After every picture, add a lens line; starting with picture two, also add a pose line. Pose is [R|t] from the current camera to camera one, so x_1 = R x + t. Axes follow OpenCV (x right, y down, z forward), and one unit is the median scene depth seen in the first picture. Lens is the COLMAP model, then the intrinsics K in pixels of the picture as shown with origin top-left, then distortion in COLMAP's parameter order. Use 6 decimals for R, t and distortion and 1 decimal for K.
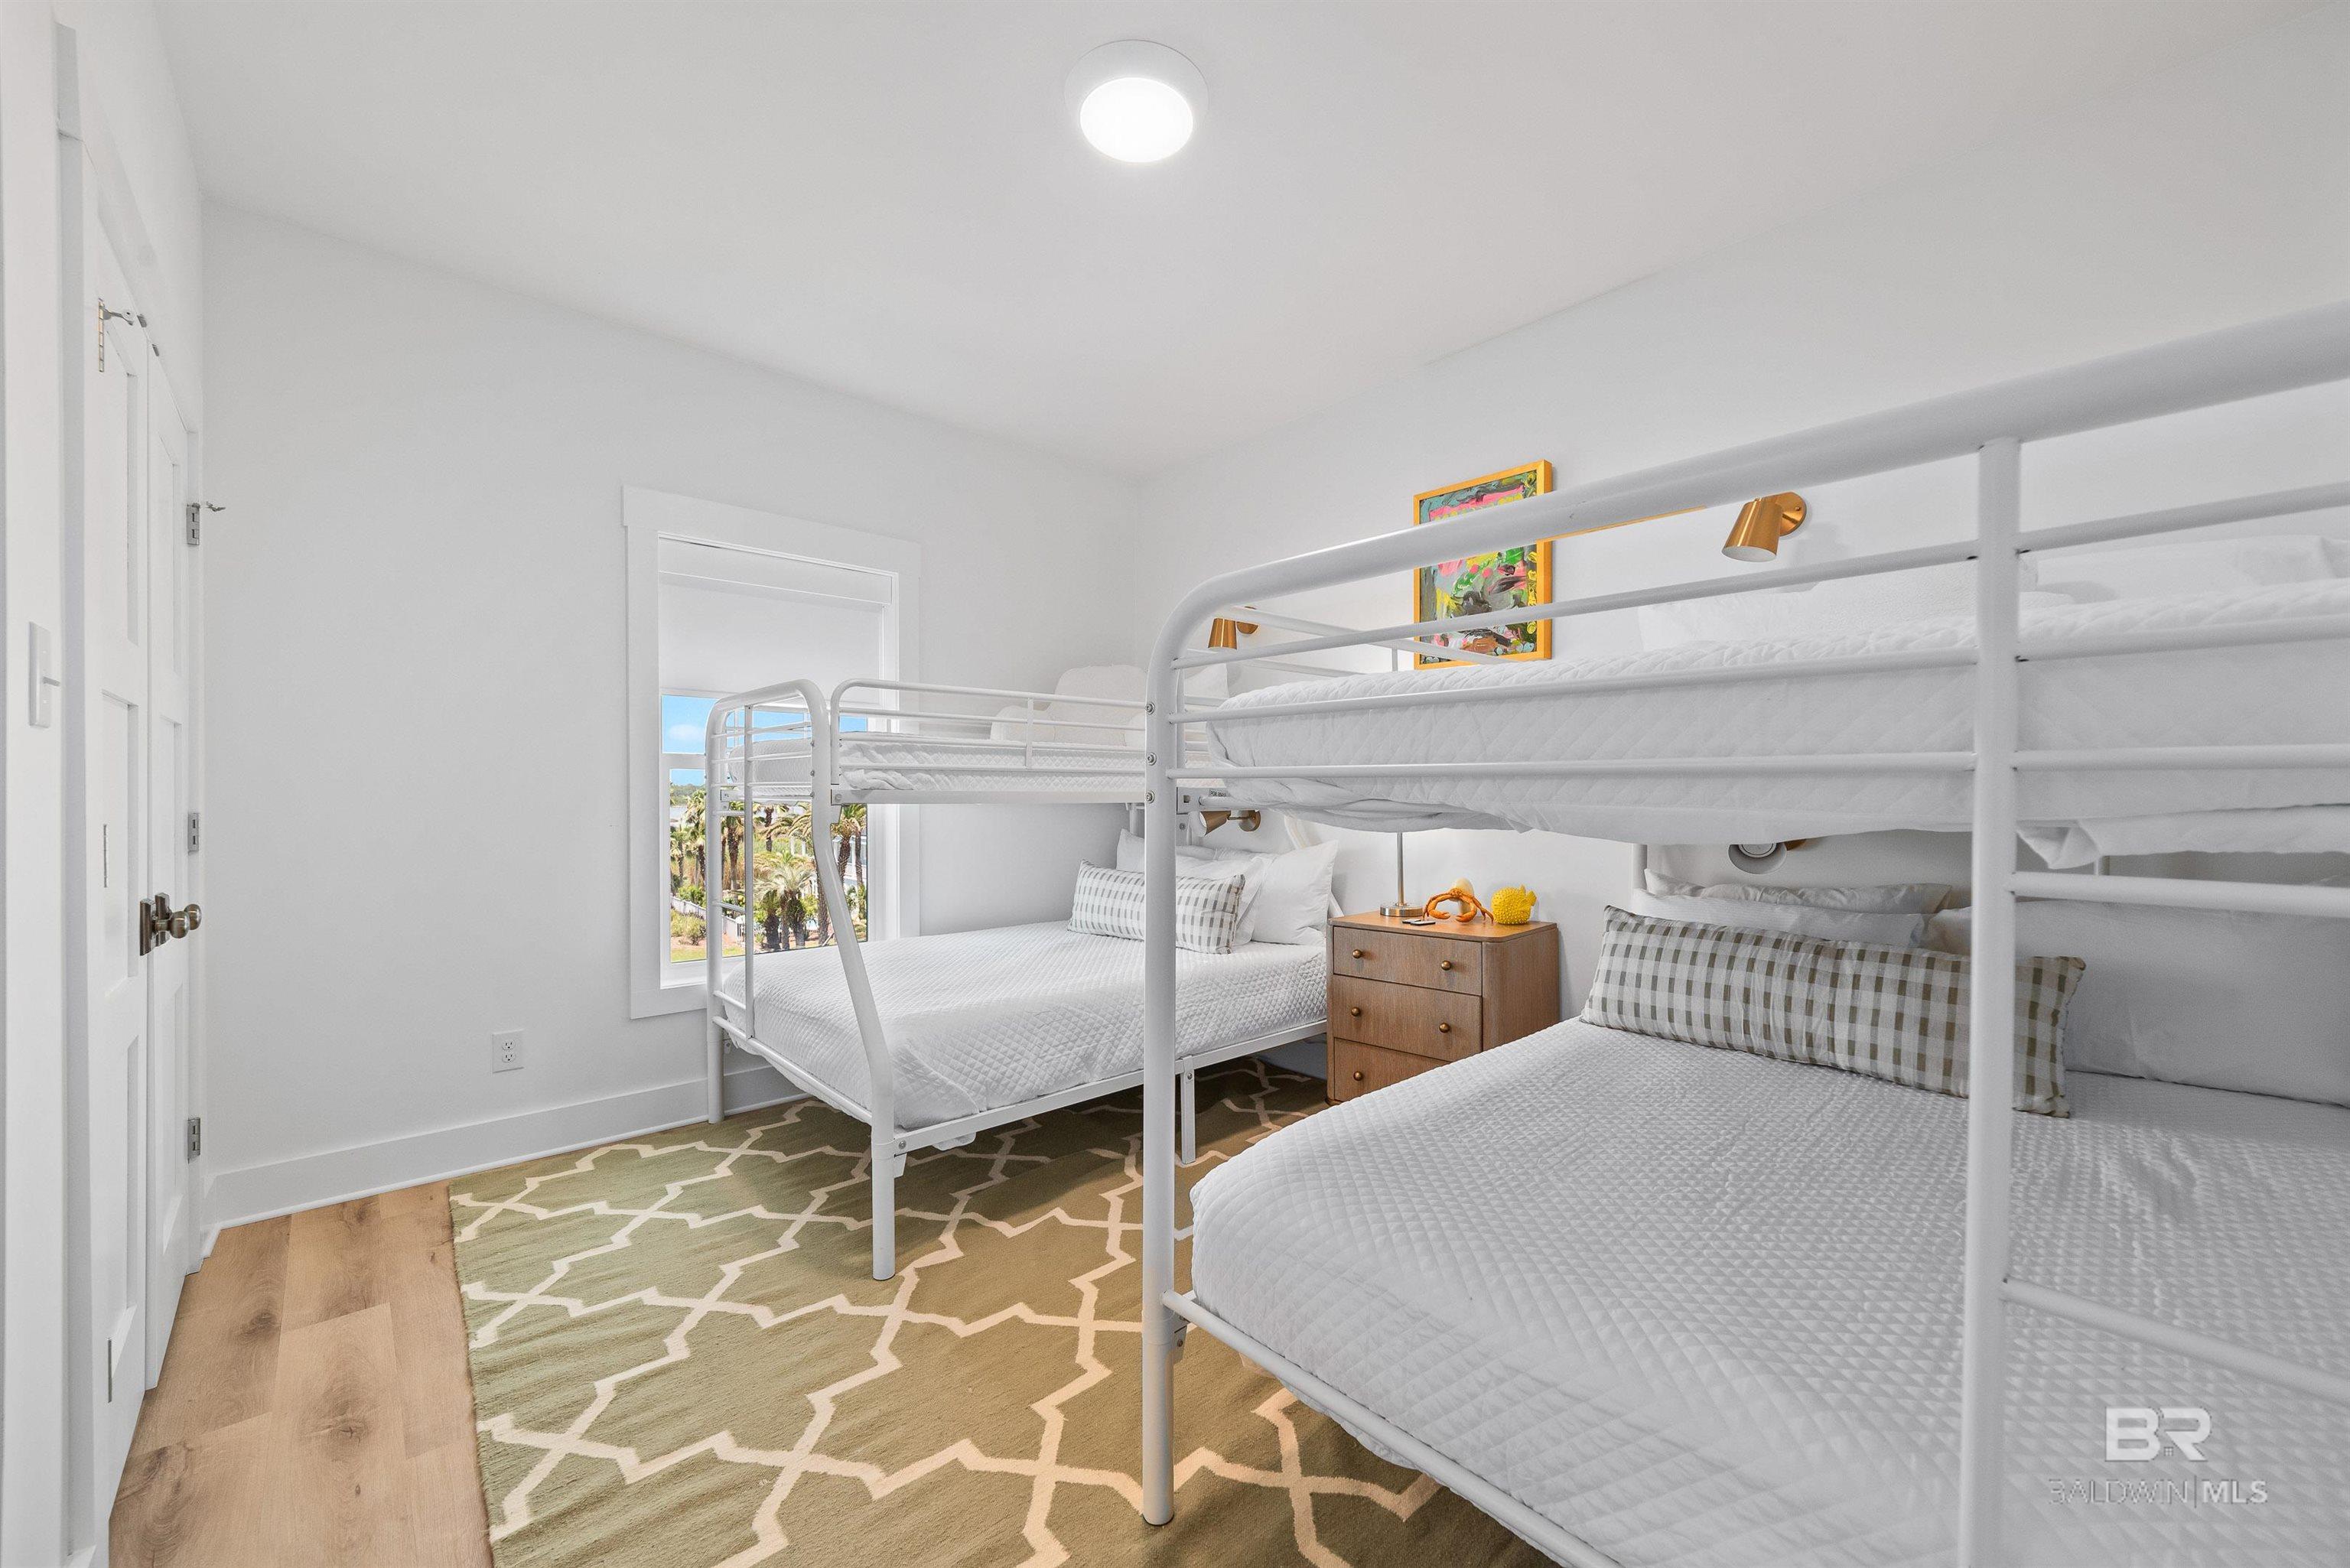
lens RADIAL K [[913.1, 0, 1163.4], [0, 913.1, 797.0], [0, 0, 1]] dist [0.000046, 0.000084]
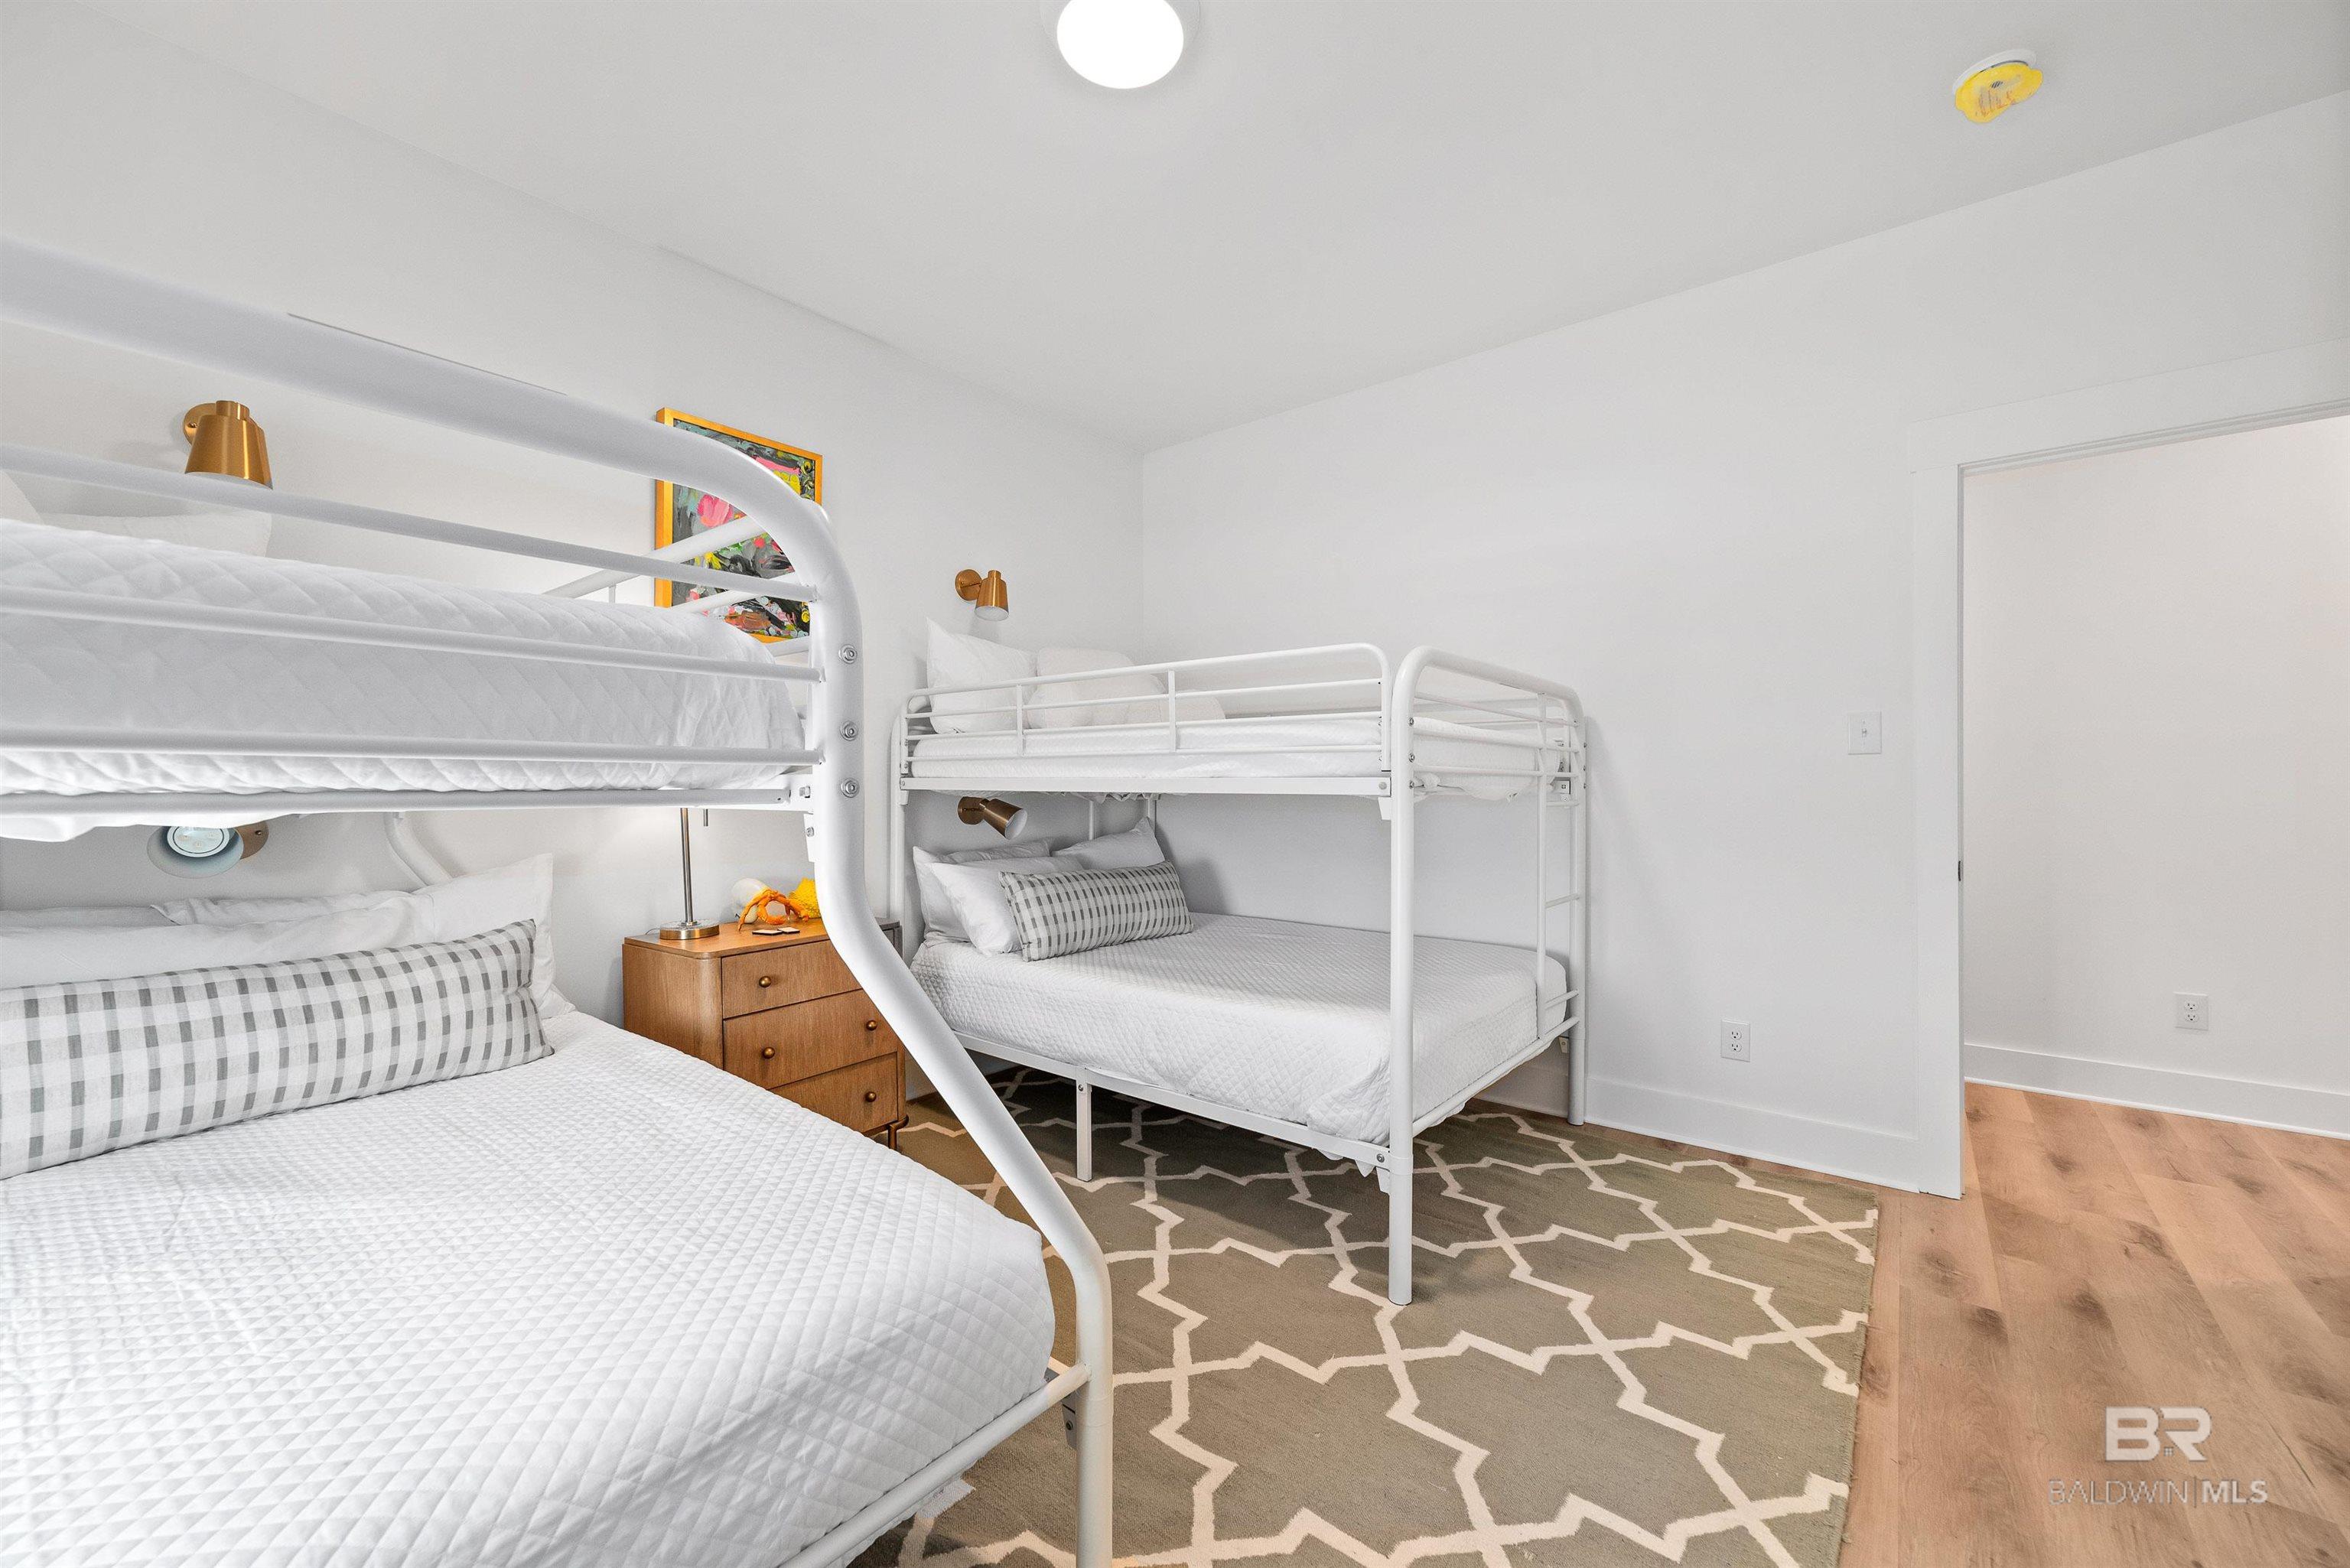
lens RADIAL K [[929.2, 0, 1175.0], [0, 929.2, 784.0], [0, 0, 1]] dist [-0.017582, -0.000103]
pose [[-0.174559, 0.000175, 0.984647, -1.208836], [0.002761, 0.999996, 0.000312, -0.005051], [-0.984643, 0.002773, -0.174559, 1.434526]]
